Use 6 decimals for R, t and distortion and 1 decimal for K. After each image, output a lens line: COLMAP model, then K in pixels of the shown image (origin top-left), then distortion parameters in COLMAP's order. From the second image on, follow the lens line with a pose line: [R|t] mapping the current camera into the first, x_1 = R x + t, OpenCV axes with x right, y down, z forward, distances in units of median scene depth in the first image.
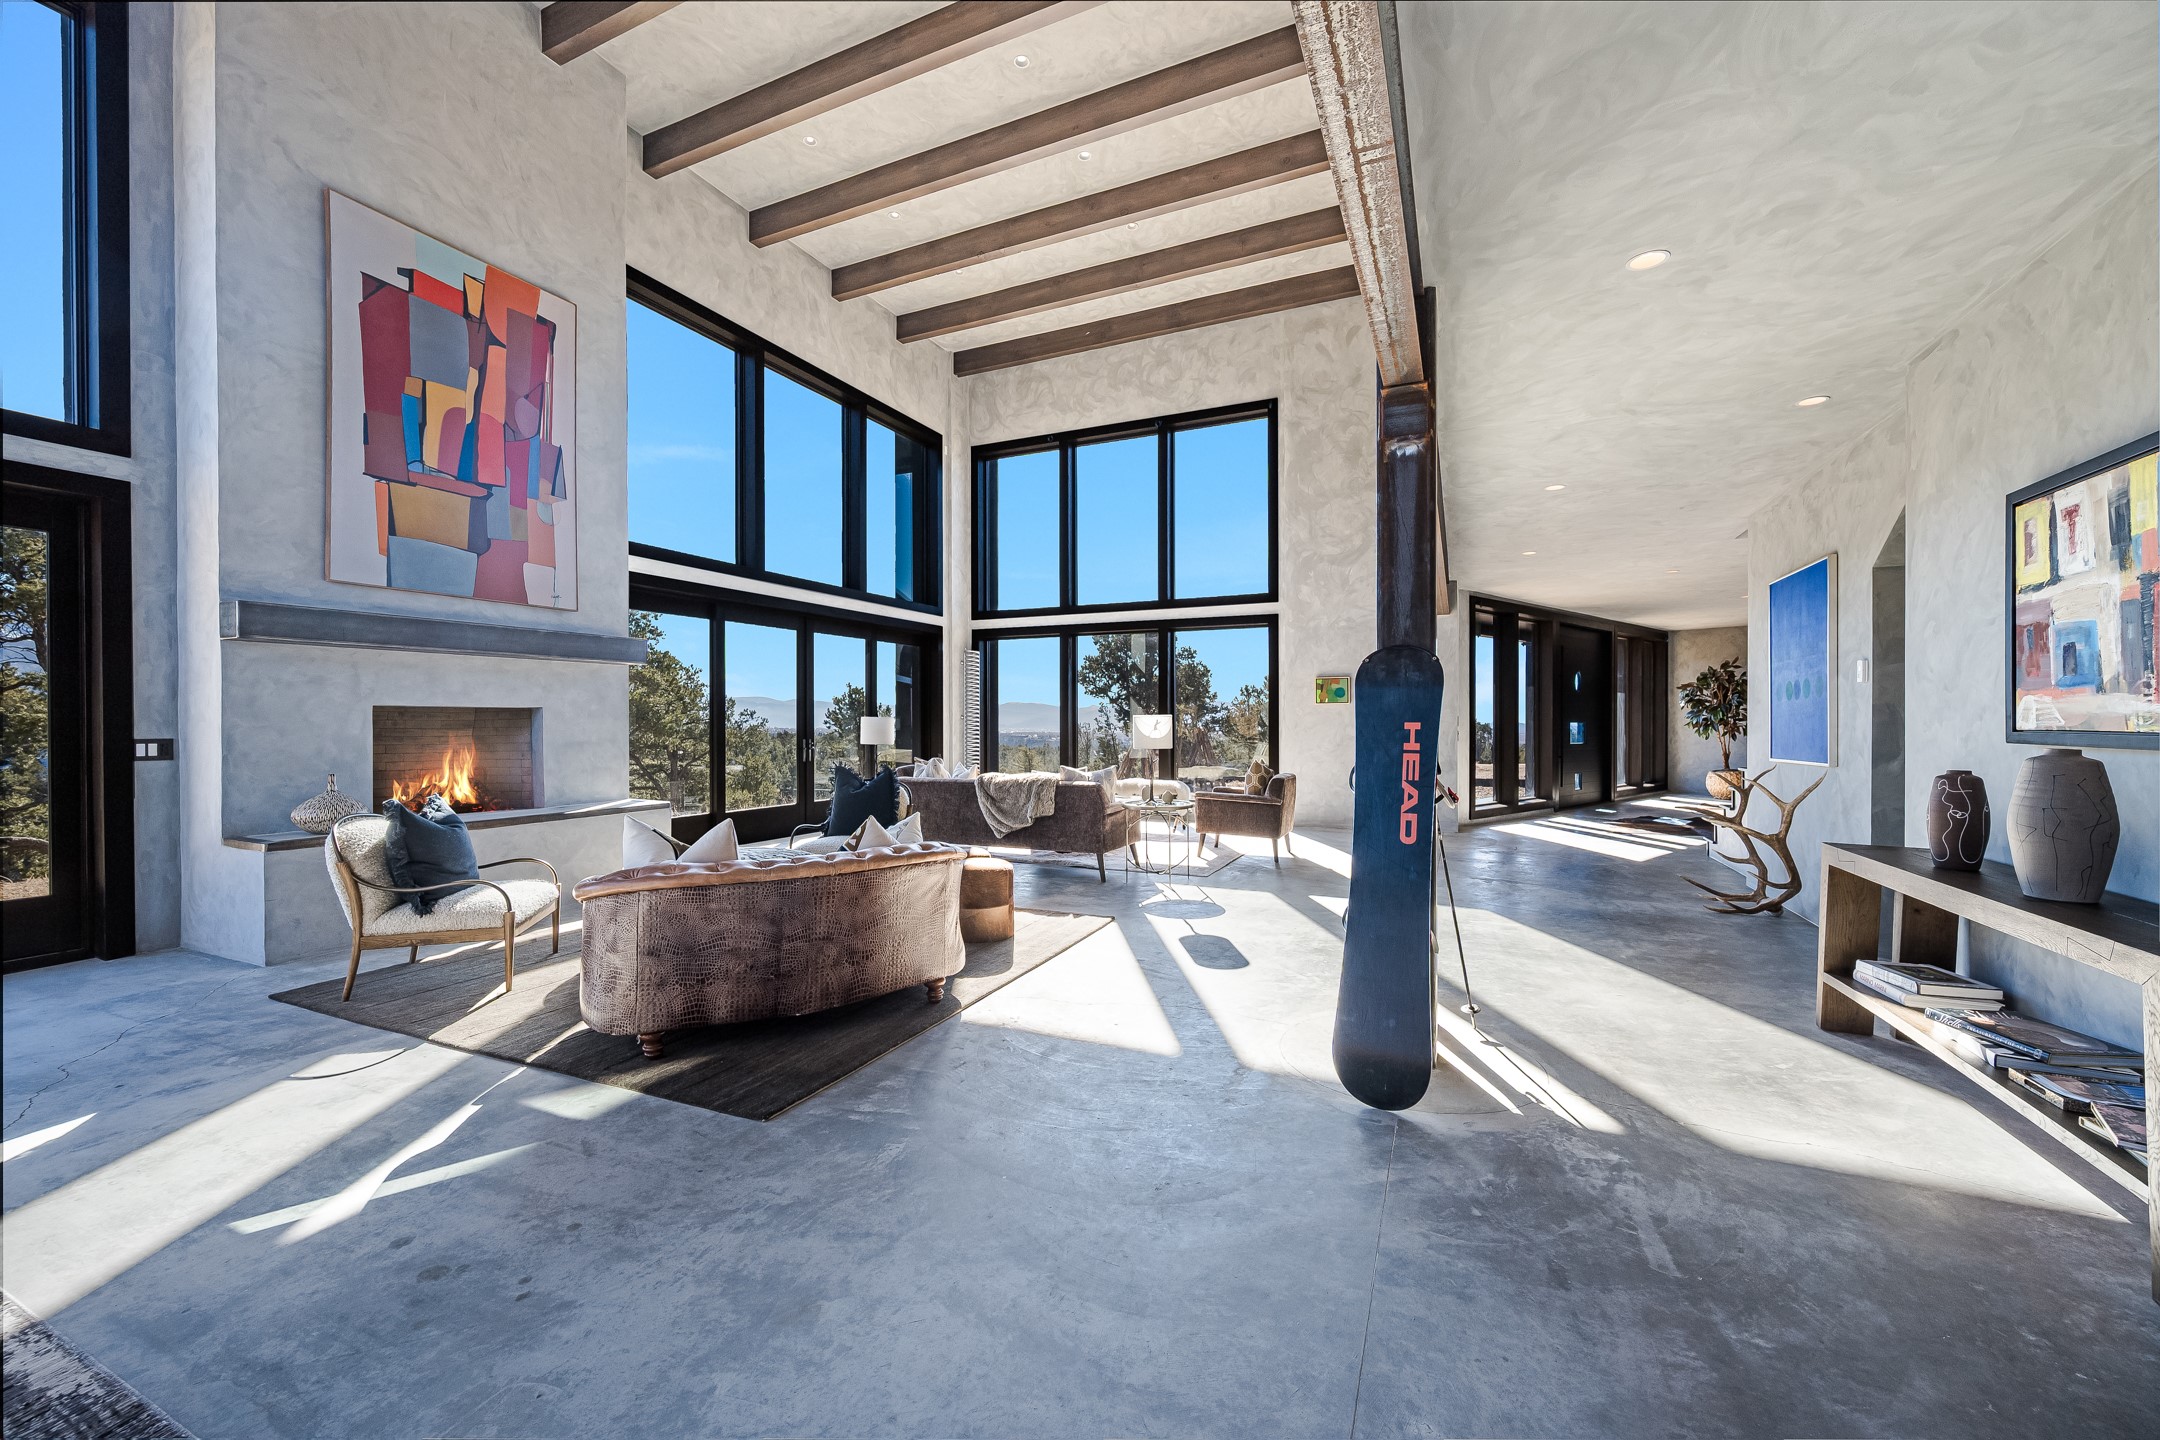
lens RADIAL K [[837.6, 0, 1090.6], [0, 837.6, 720.3], [0, 0, 1]] dist [-0.002270, 0.000126]
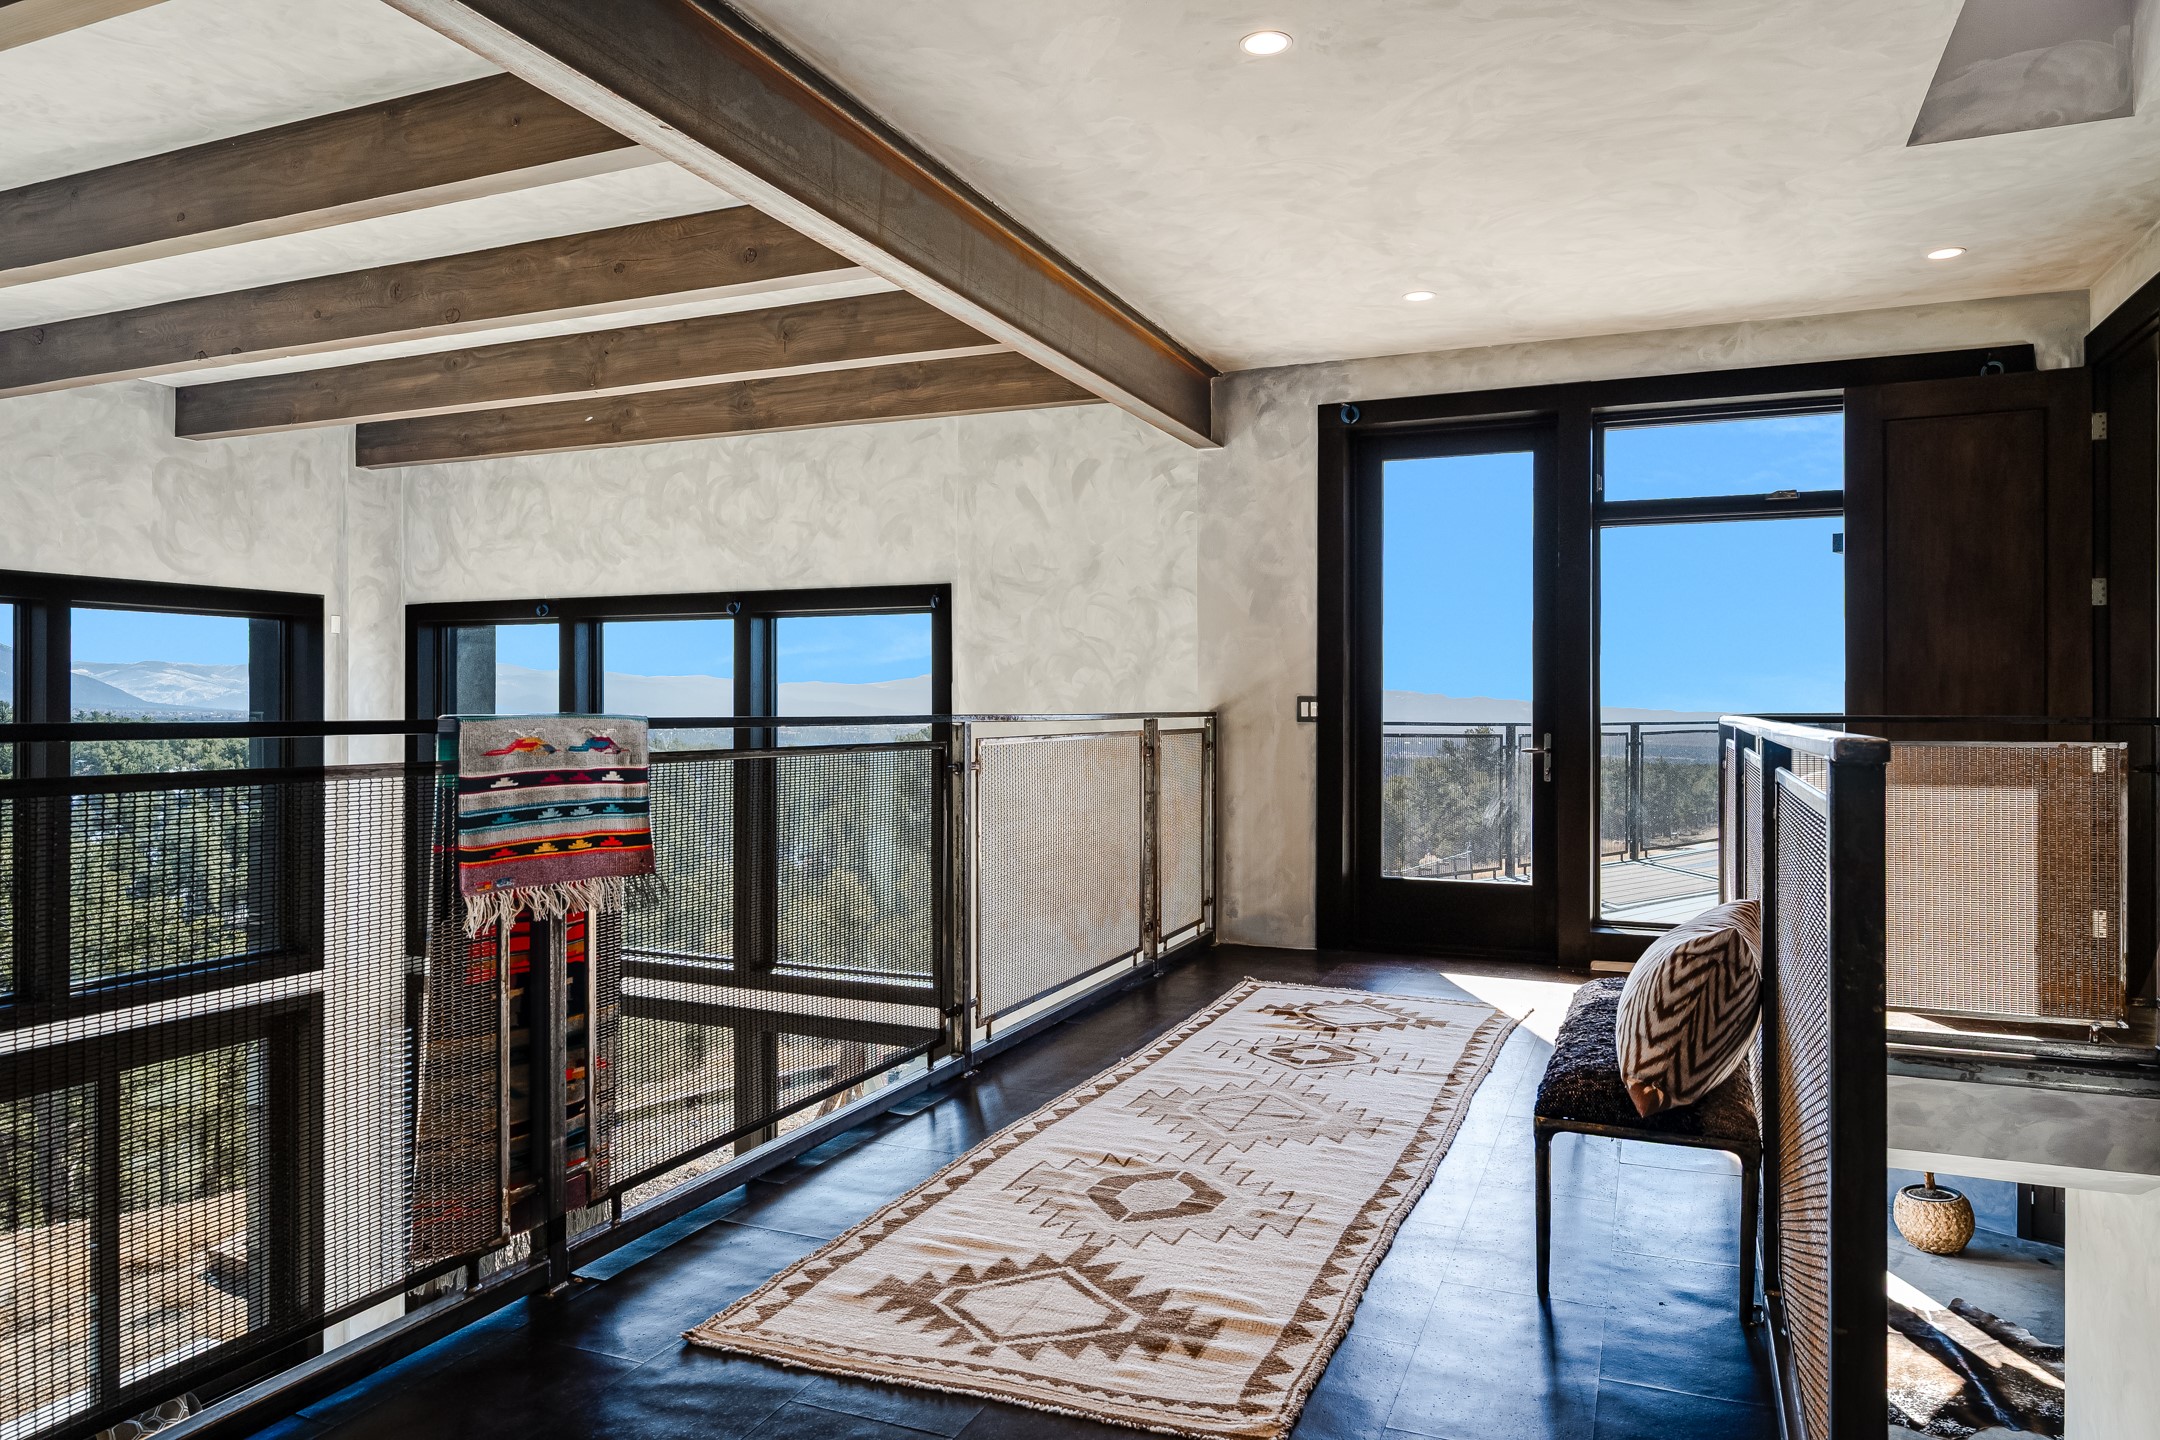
lens RADIAL K [[1393.0, 0, 1087.3], [0, 1393.0, 713.0], [0, 0, 1]] dist [0.003768, 0.000169]
pose [[0.999571, -0.001029, 0.029269, 0.321402], [0.001026, 0.999999, 0.000089, -0.359515], [-0.029269, -0.000058, 0.999572, 0.228885]]
